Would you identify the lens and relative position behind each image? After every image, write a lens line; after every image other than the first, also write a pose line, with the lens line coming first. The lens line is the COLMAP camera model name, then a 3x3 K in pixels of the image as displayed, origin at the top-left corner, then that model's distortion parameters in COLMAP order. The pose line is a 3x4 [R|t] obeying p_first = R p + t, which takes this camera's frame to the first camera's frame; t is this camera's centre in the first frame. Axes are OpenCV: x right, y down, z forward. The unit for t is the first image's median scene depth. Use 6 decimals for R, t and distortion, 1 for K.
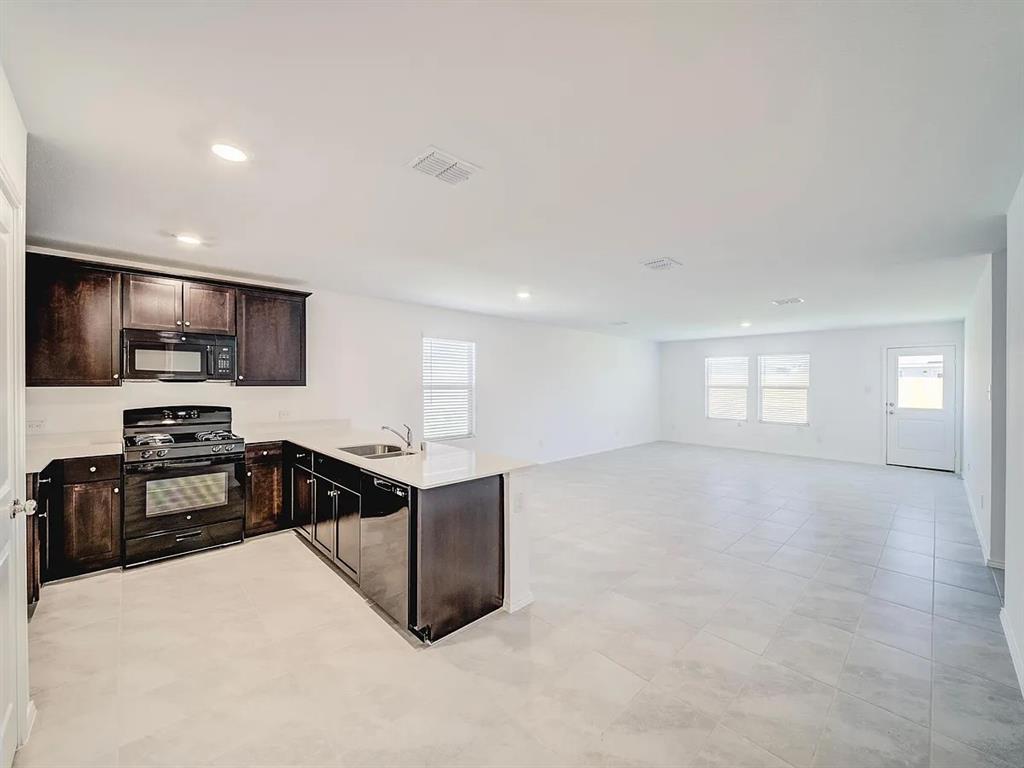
lens RADIAL K [[407.3, 0, 505.6], [0, 407.3, 386.3], [0, 0, 1]] dist [-0.000202, -0.001137]
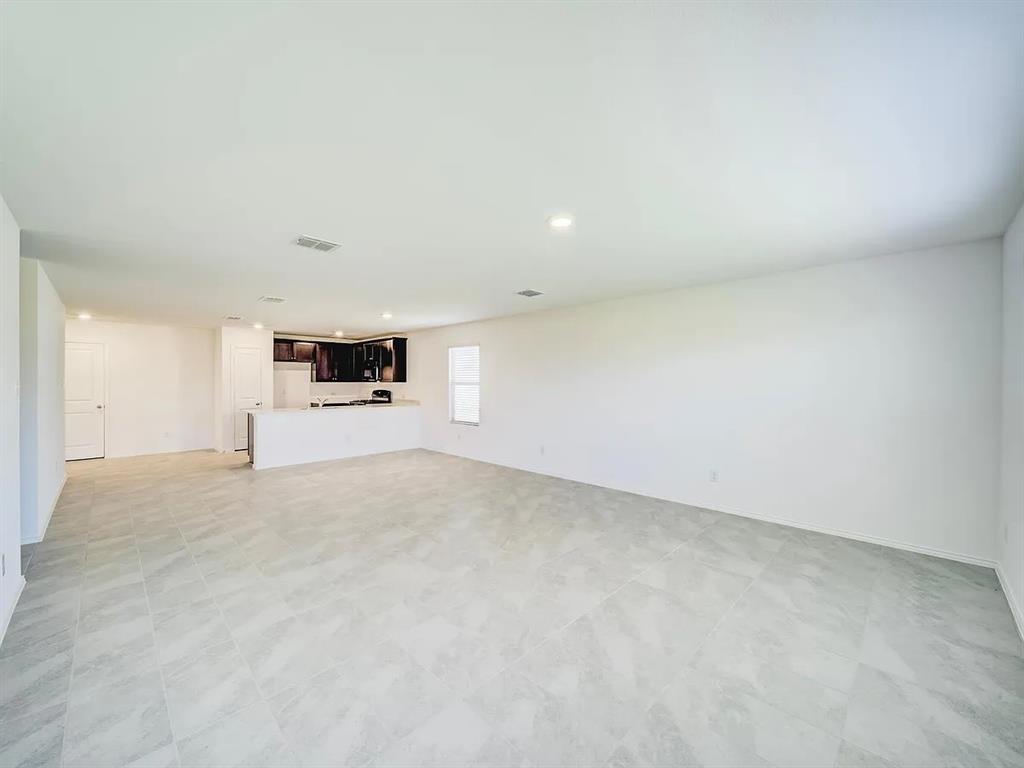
lens RADIAL K [[407.3, 0, 520.9], [0, 407.3, 382.9], [0, 0, 1]] dist [-0.000202, -0.001137]
pose [[0.052433, -0.000535, -0.998624, 1.630678], [-0.009130, 0.999958, -0.001015, -0.001015], [0.998583, 0.009170, 0.052426, 1.563299]]
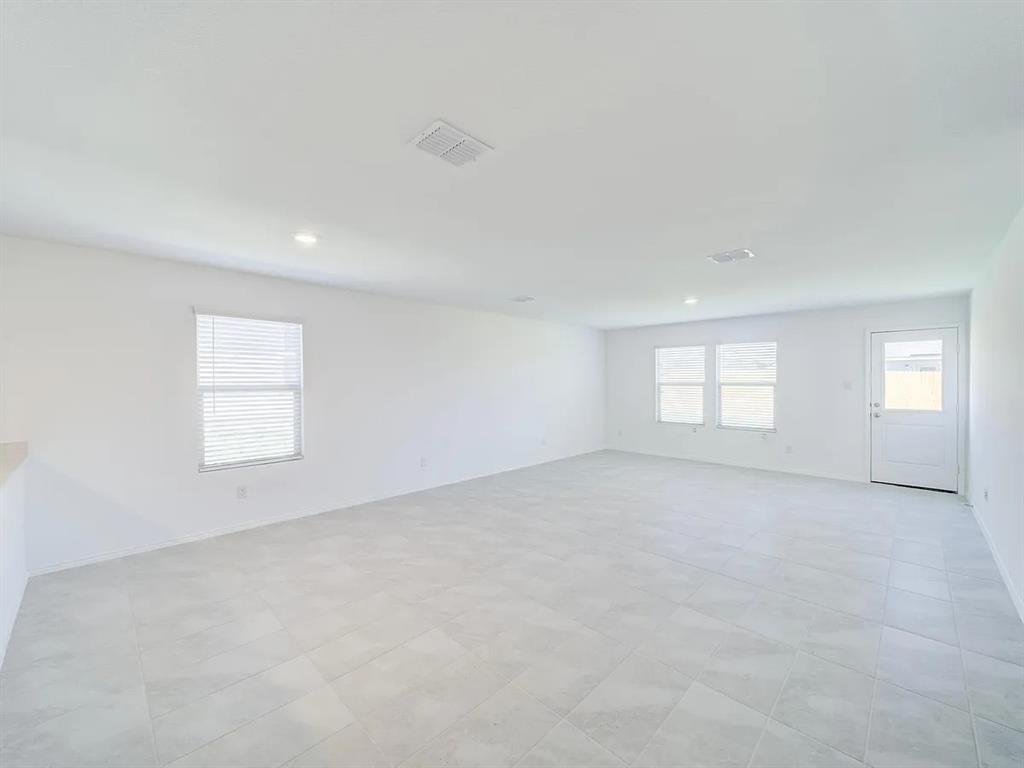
lens RADIAL K [[407.3, 0, 511.5], [0, 407.3, 384.2], [0, 0, 1]] dist [-0.000202, -0.001137]
pose [[0.999344, -0.007983, 0.035330, 0.386511], [0.007869, 0.999963, 0.003381, -0.005239], [-0.035356, -0.003101, 0.999370, 0.427682]]
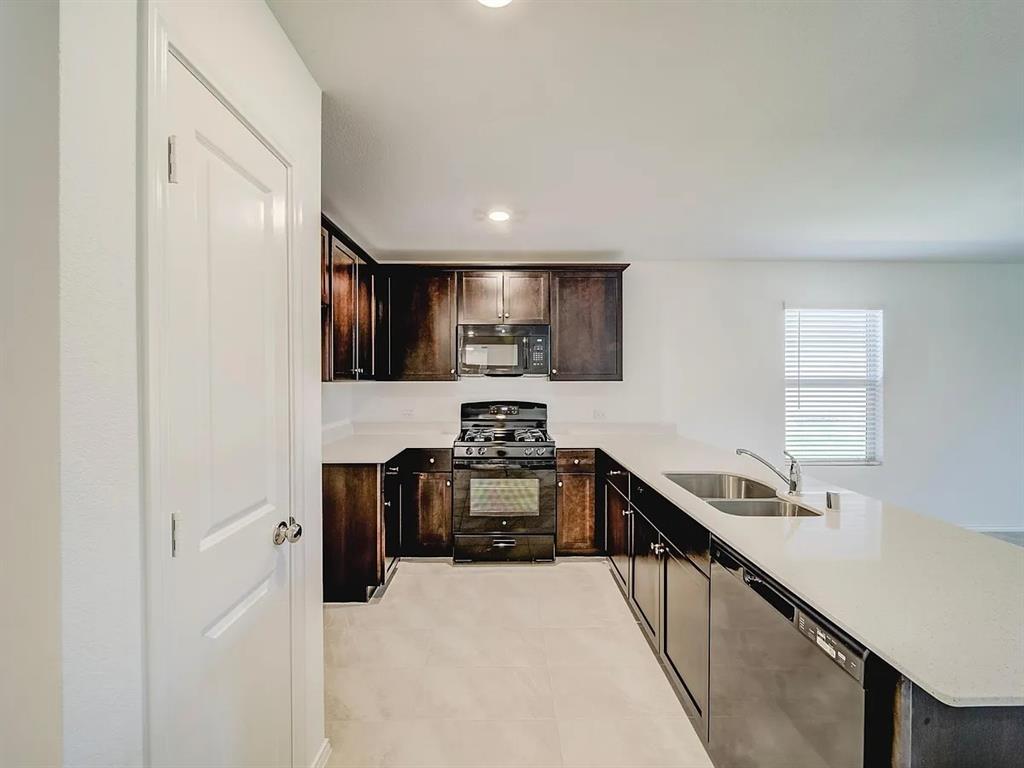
lens RADIAL K [[407.3, 0, 515.7], [0, 407.3, 378.5], [0, 0, 1]] dist [-0.000202, -0.001137]
pose [[0.750393, -0.003372, -0.660983, -0.125041], [-0.001963, 0.999971, -0.007331, 0.000658], [0.660989, 0.006799, 0.750365, 0.274282]]
